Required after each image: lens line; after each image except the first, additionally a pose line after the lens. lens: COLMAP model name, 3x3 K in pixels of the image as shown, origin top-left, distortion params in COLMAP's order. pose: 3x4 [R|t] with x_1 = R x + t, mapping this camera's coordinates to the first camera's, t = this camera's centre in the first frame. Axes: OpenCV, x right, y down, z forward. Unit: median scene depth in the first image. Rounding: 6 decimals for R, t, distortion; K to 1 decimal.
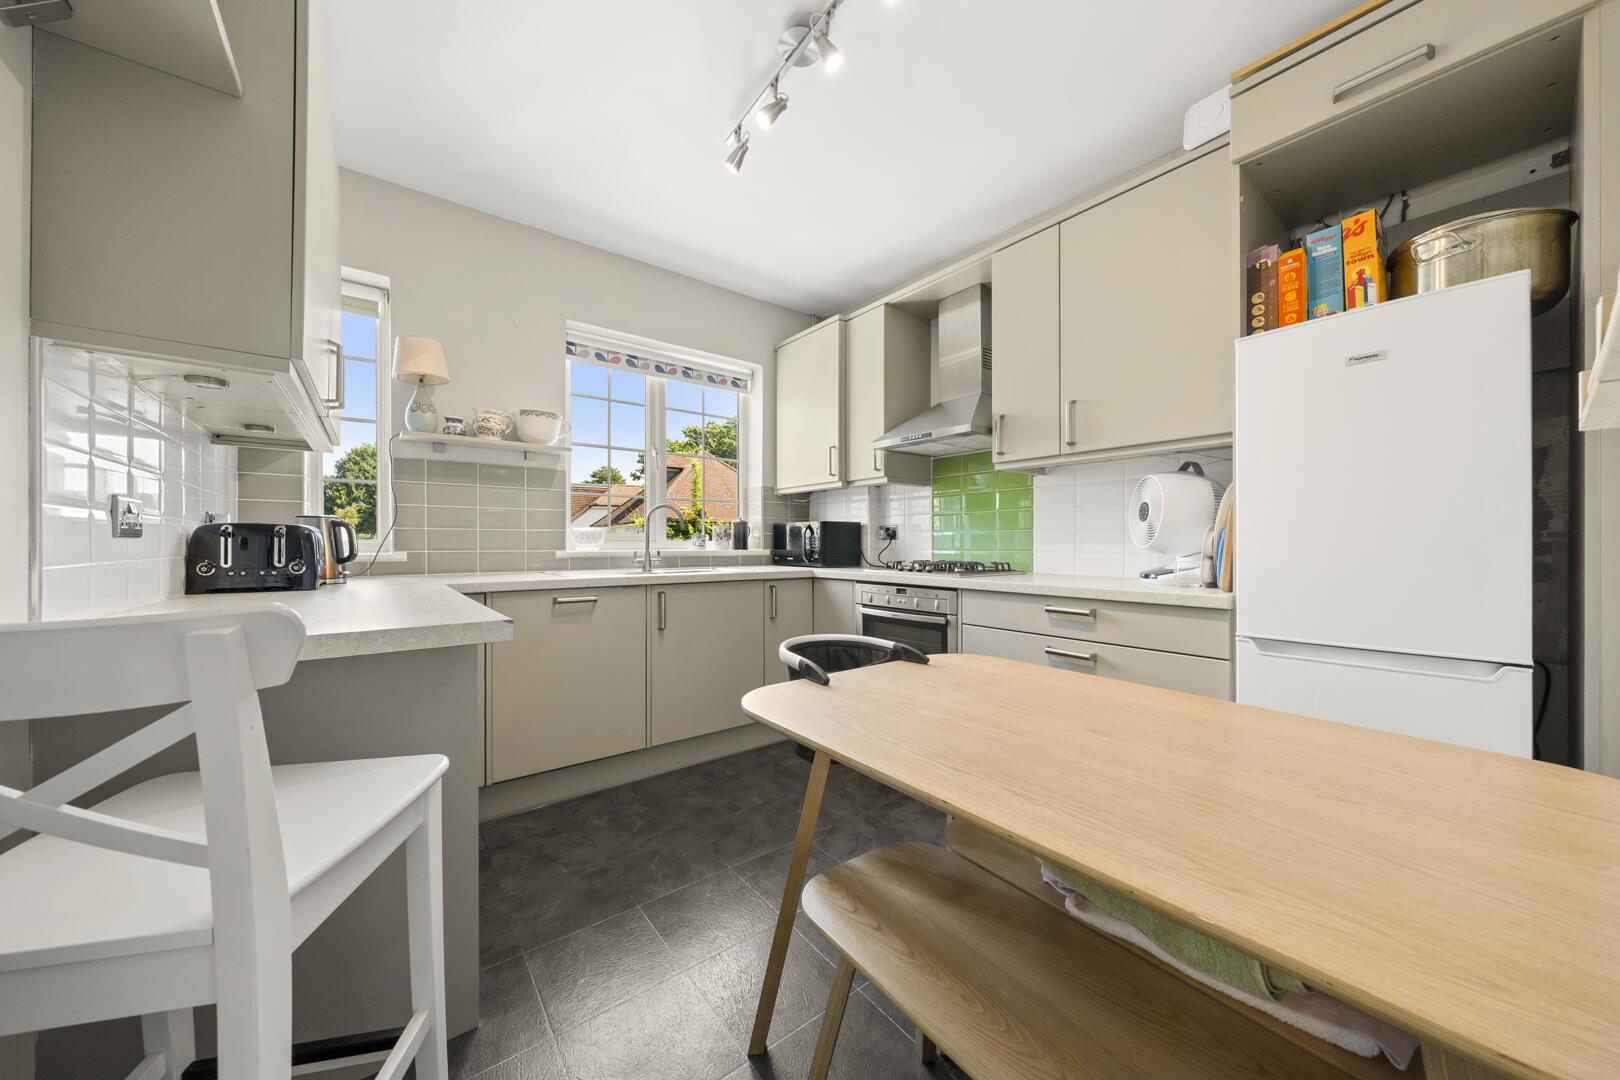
lens RADIAL K [[558.0, 0, 801.3], [0, 558.0, 541.6], [0, 0, 1]] dist [-0.001890, -0.000332]
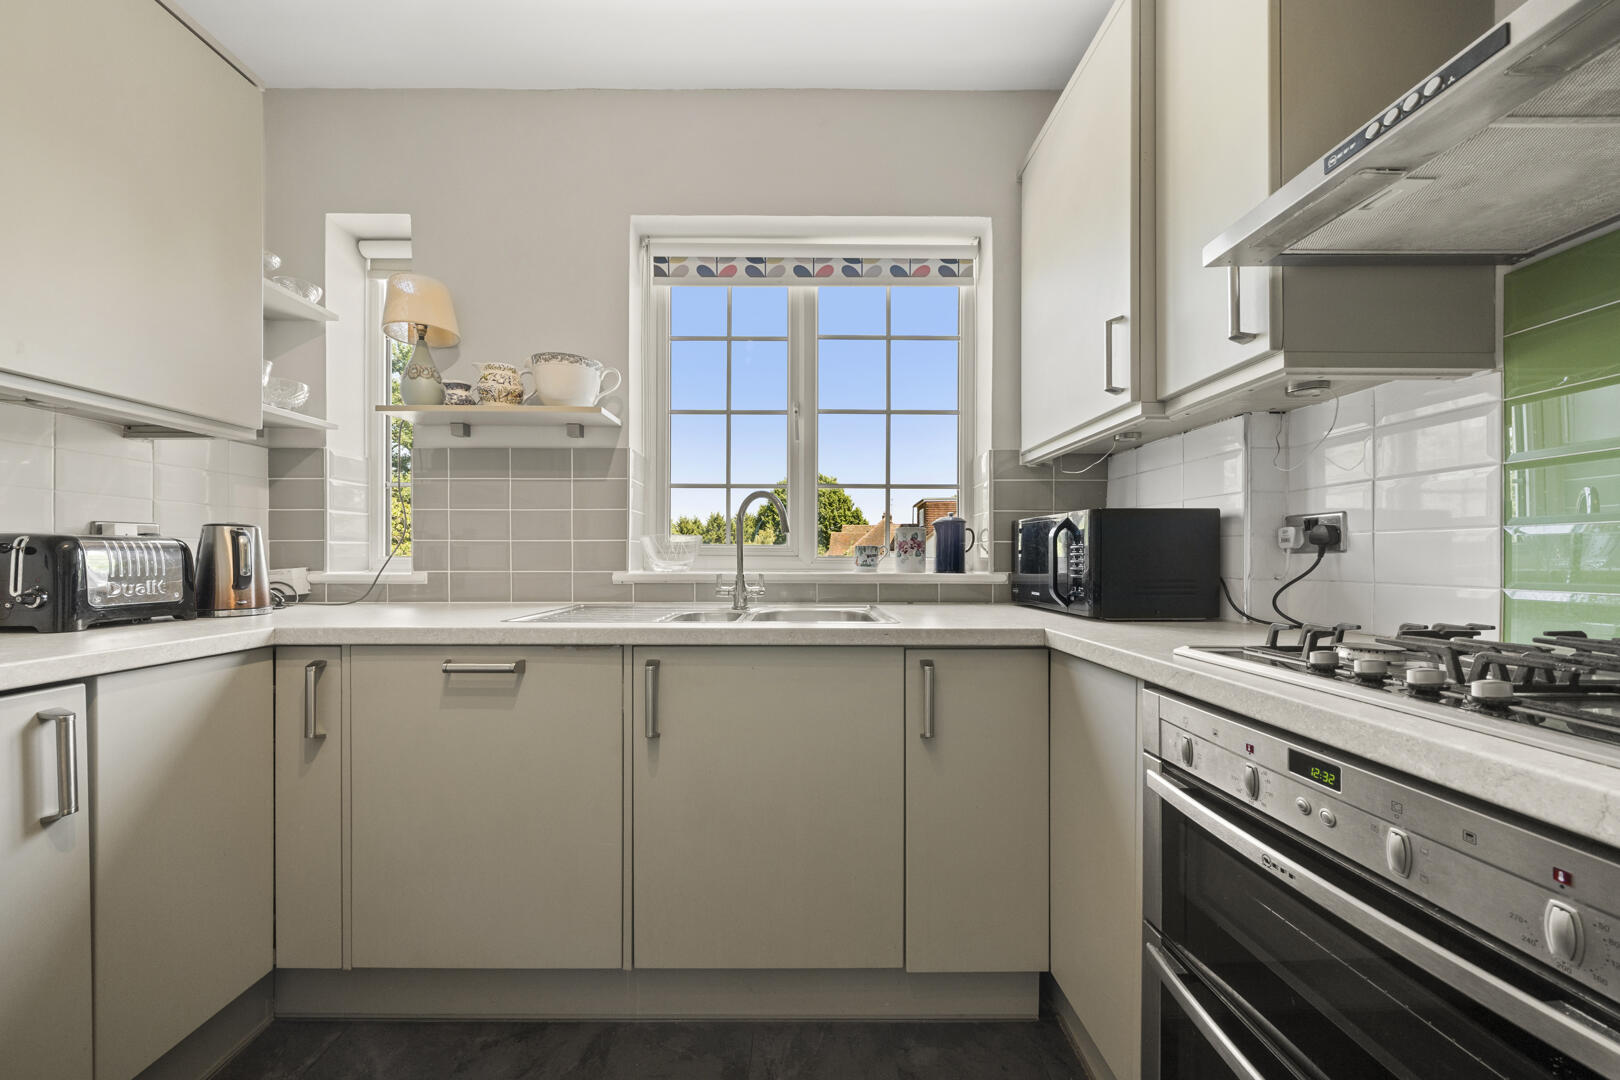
lens RADIAL K [[558.0, 0, 804.4], [0, 558.0, 557.5], [0, 0, 1]] dist [-0.001890, -0.000332]
pose [[0.791642, 0.001113, -0.610985, 0.119095], [0.001444, 0.999992, 0.003692, -0.002127], [0.610984, -0.003805, 0.791634, 0.530715]]
